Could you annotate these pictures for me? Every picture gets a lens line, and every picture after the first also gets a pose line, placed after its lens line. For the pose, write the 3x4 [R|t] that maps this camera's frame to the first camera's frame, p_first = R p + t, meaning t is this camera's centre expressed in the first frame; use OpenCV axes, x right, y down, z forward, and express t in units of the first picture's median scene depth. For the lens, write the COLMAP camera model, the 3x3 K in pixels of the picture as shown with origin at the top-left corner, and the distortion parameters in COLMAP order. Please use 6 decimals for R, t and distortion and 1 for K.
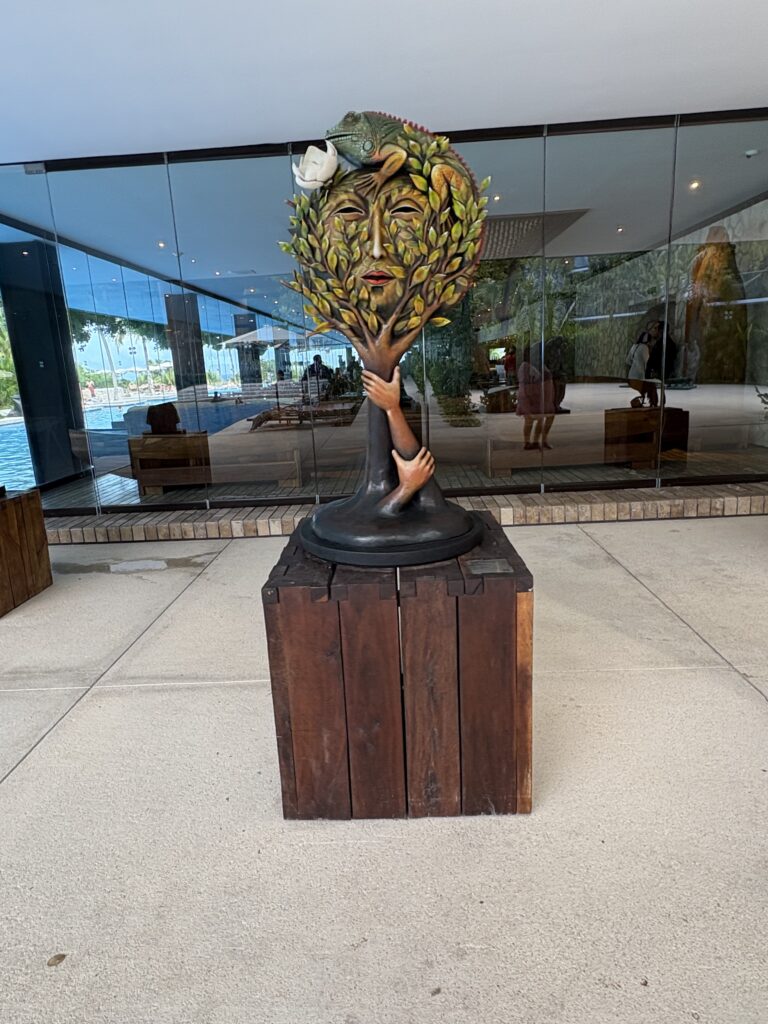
lens RADIAL K [[604.9, 0, 383.2], [0, 604.9, 508.7], [0, 0, 1]] dist [-0.004194, -0.000656]
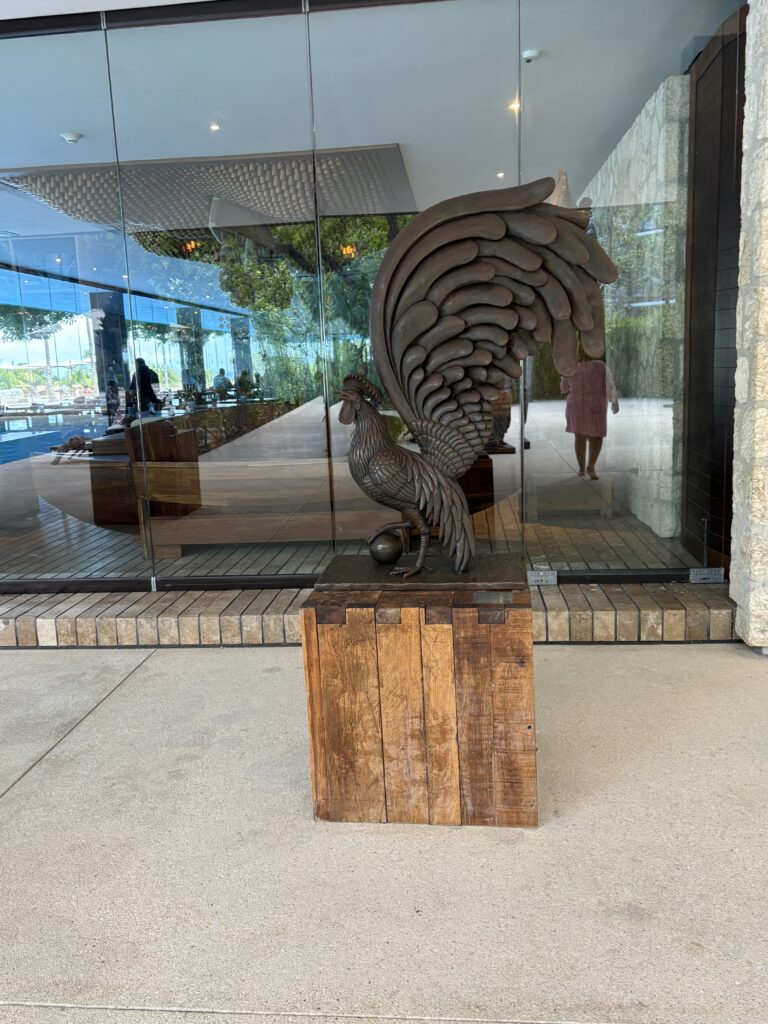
lens RADIAL K [[859.0, 0, 383.9], [0, 859.0, 513.8], [0, 0, 1]] dist [0.000554, -0.005383]
pose [[0.997913, 0.021182, -0.060993, 0.599369], [-0.024872, 0.997866, -0.060380, -0.063386], [0.059584, 0.061771, 0.996310, 0.148519]]
